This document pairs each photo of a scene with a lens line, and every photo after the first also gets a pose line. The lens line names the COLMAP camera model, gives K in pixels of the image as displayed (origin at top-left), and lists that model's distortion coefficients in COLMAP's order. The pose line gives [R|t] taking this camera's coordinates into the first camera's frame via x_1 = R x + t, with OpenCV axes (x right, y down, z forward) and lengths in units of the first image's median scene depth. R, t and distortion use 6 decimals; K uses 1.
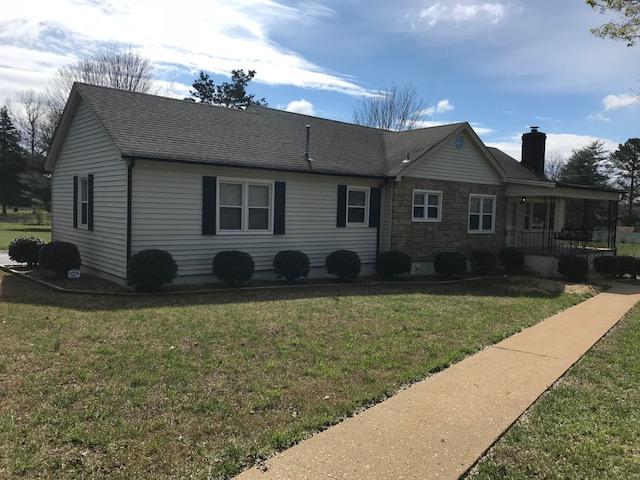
lens RADIAL K [[523.5, 0, 320.0], [0, 523.5, 240.0], [0, 0, 1]] dist [0.038710, -0.013132]
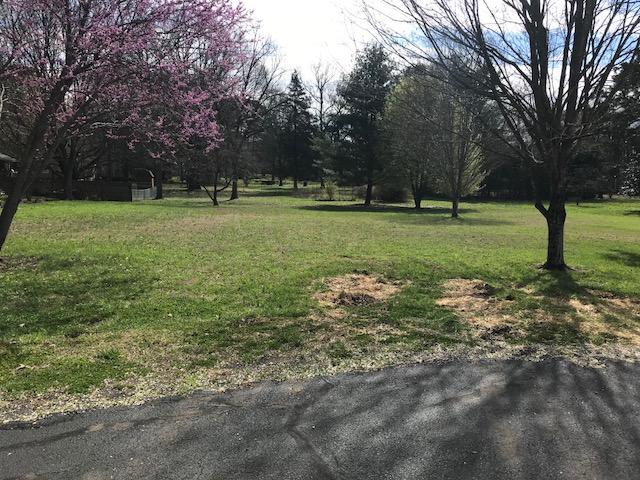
lens RADIAL K [[530.4, 0, 310.6], [0, 530.4, 240.5], [0, 0, 1]] dist [-0.000425, -0.006365]
pose [[0.874132, 0.025576, -0.485014, -0.709712], [0.000589, 0.998556, 0.053717, -0.049604], [0.485688, -0.047241, 0.872855, 1.177907]]
